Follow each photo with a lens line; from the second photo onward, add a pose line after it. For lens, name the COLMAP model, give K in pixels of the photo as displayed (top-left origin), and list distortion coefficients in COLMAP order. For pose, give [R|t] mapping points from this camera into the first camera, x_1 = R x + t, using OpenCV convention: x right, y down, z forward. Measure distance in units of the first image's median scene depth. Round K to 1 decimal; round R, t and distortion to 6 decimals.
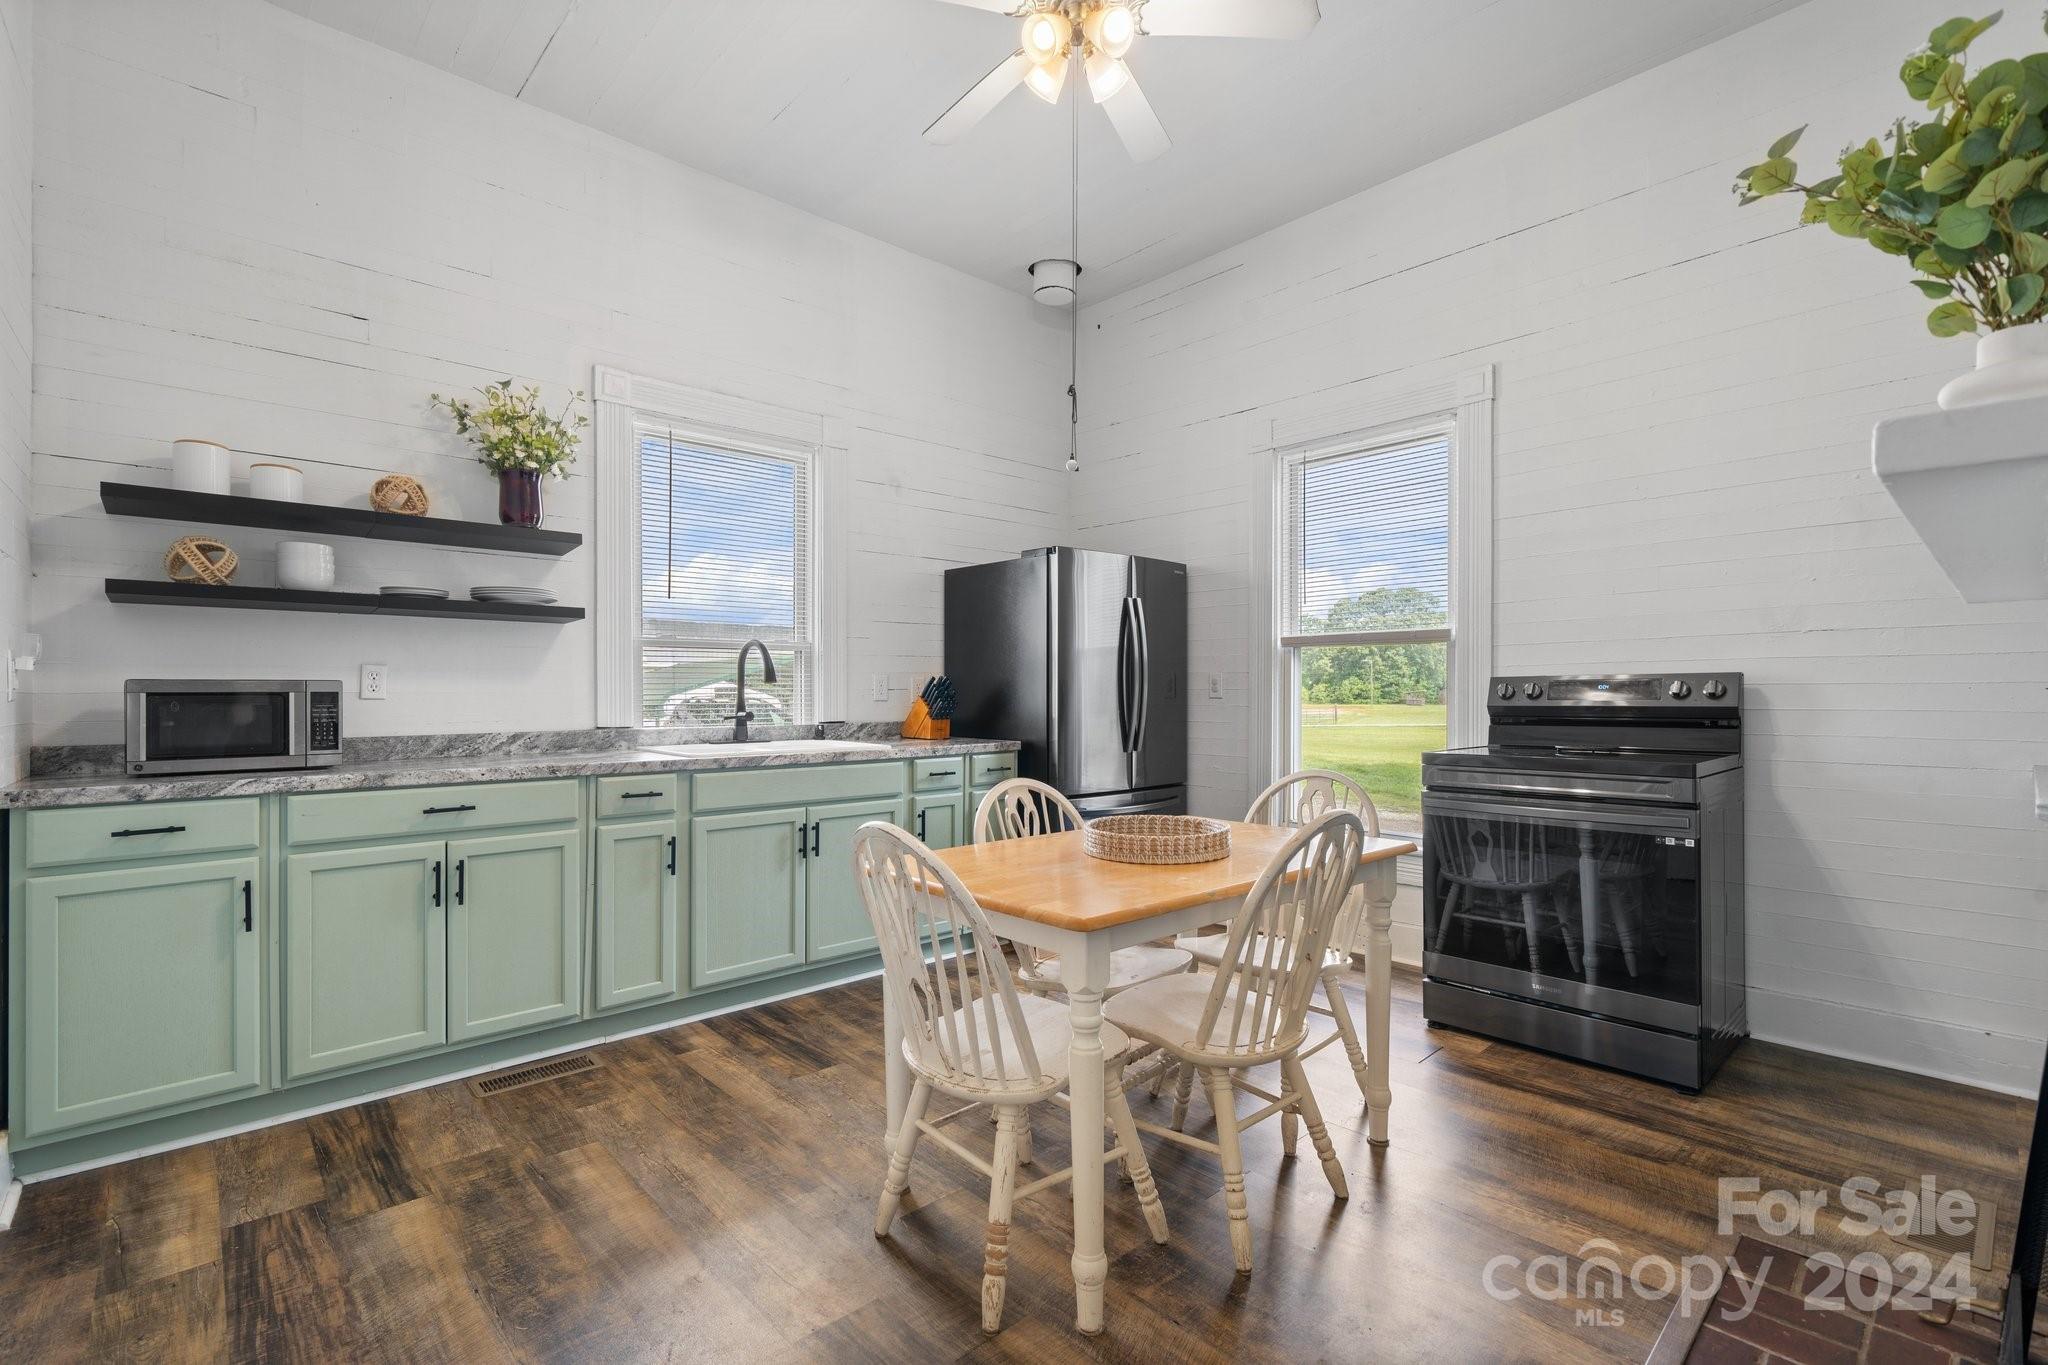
lens RADIAL K [[926.5, 0, 1007.8], [0, 926.5, 695.8], [0, 0, 1]] dist [0.002938, -0.000087]
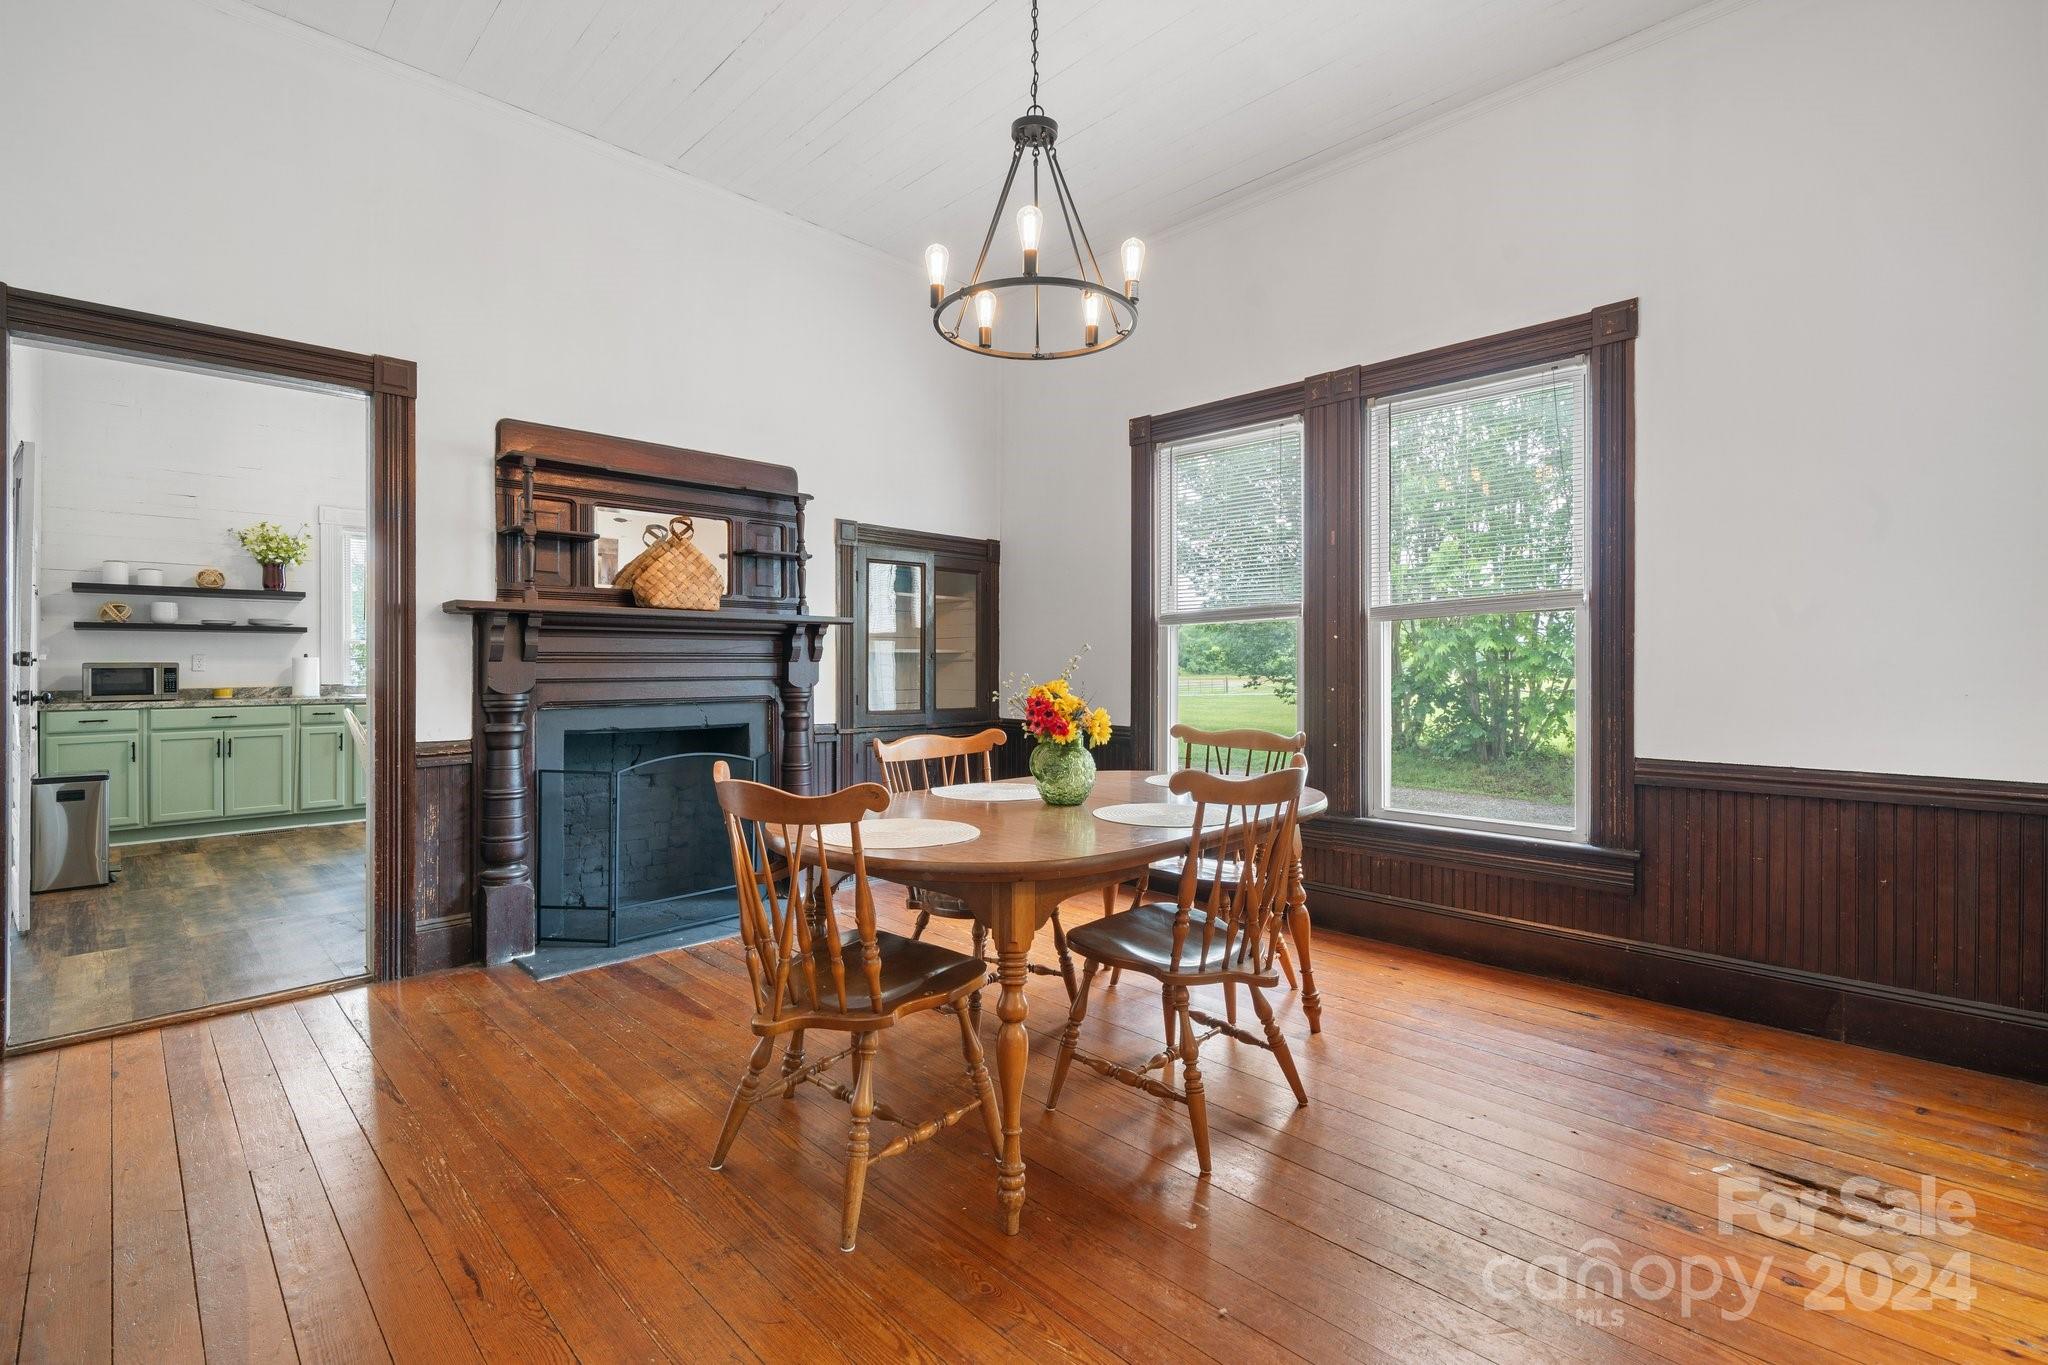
lens RADIAL K [[926.5, 0, 1031.9], [0, 926.5, 667.3], [0, 0, 1]] dist [0.002938, -0.000087]
pose [[0.998801, 0.004784, 0.048720, 1.260147], [-0.005328, 0.999925, 0.011044, -0.041167], [-0.048664, -0.011290, 0.998751, -1.381245]]
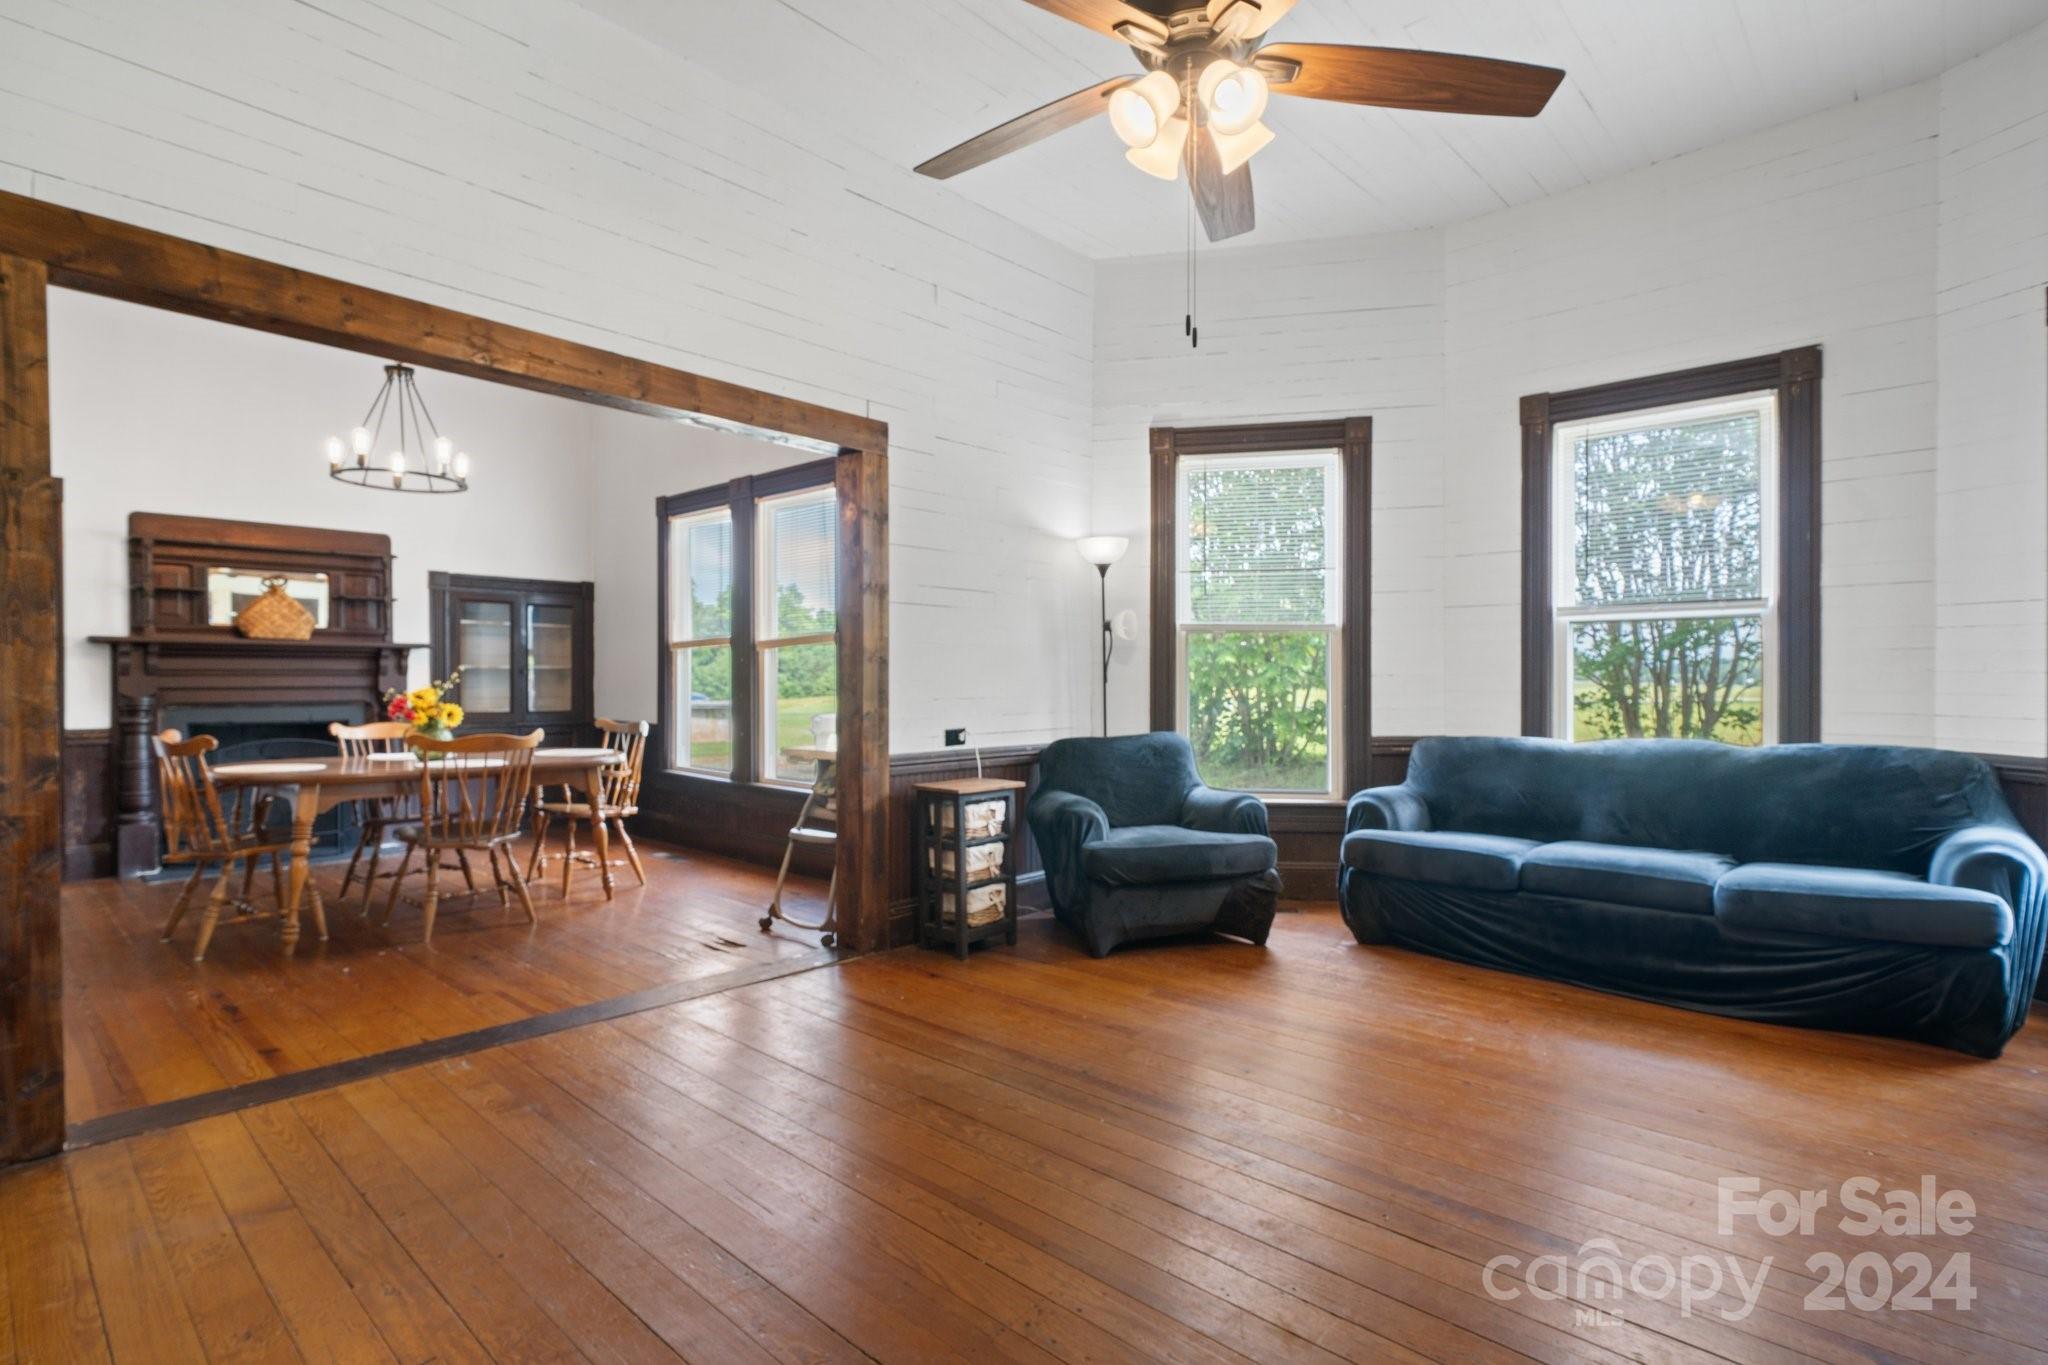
lens RADIAL K [[1001.4, 0, 1021.3], [0, 1001.4, 683.3], [0, 0, 1]] dist [-0.000119, 0.000165]
pose [[0.996781, 0.004601, 0.080036, 3.404609], [-0.005654, 0.999900, 0.012931, -0.065658], [-0.079968, -0.013342, 0.996708, -3.302029]]
